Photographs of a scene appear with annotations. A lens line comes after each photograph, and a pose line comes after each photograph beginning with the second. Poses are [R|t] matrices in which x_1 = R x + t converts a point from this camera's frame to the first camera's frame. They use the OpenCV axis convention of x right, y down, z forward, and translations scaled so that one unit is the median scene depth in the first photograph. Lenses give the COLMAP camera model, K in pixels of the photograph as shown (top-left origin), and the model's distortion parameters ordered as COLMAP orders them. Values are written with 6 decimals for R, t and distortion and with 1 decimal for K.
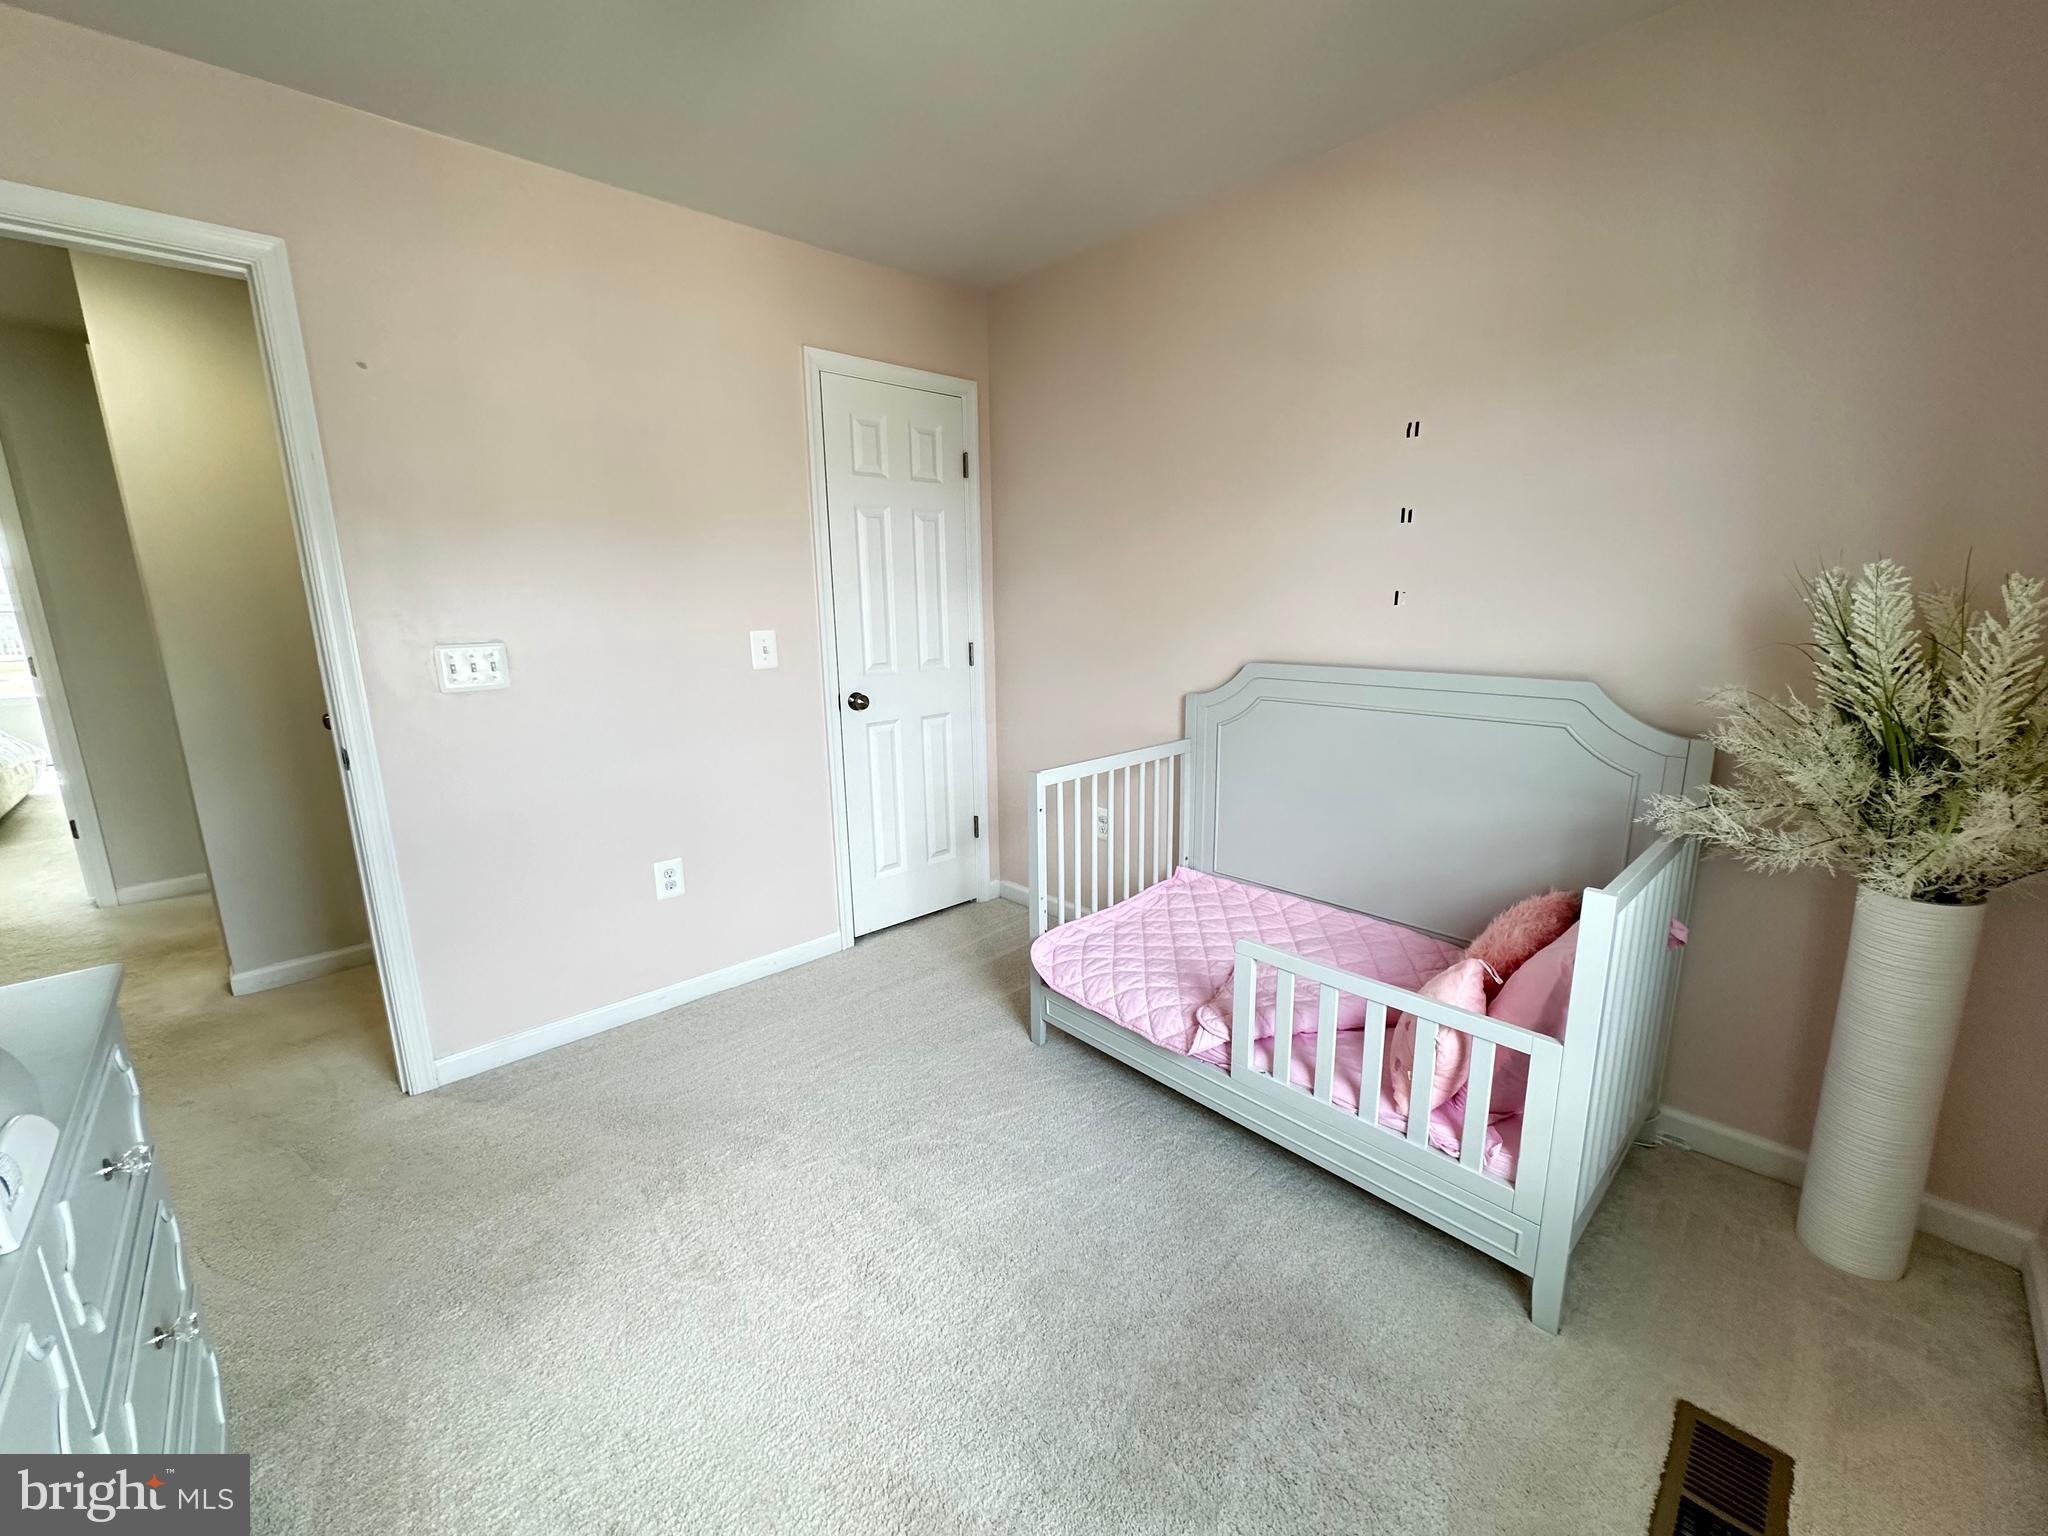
lens RADIAL K [[818.0, 0, 1026.9], [0, 818.0, 760.6], [0, 0, 1]] dist [-0.003889, 0.000850]
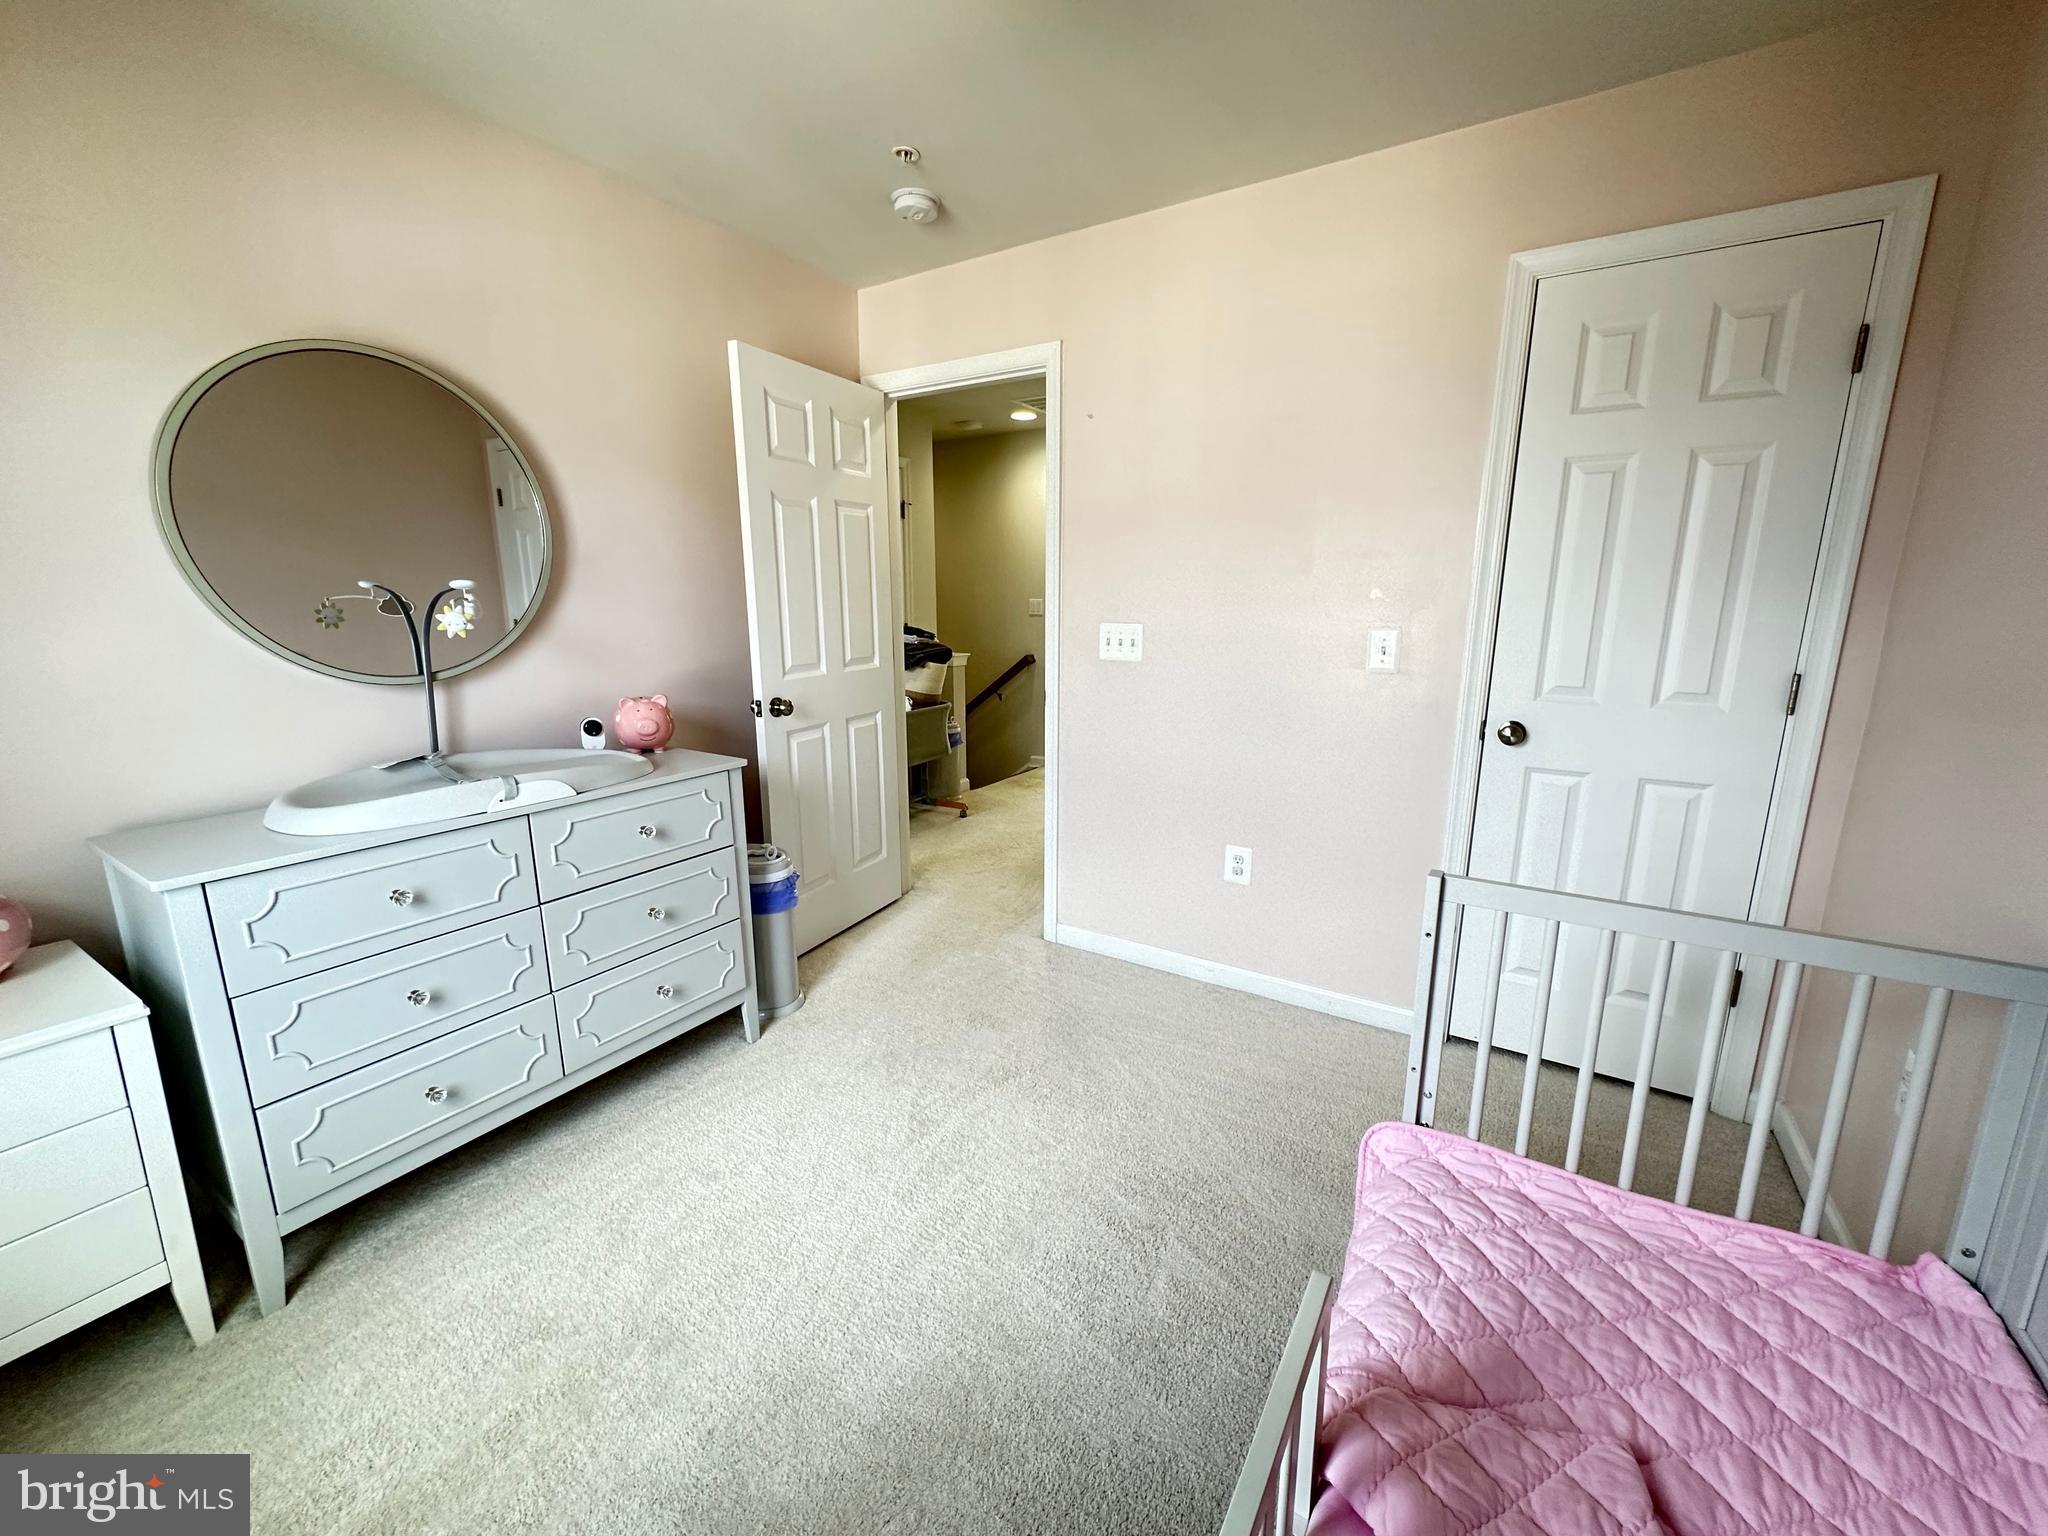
lens RADIAL K [[818.0, 0, 1026.3], [0, 818.0, 766.7], [0, 0, 1]] dist [-0.003889, 0.000850]
pose [[0.248955, 0.215786, -0.944170, 0.415934], [-0.195450, 0.966001, 0.169240, -0.090674], [0.948589, 0.142405, 0.282666, 0.424088]]
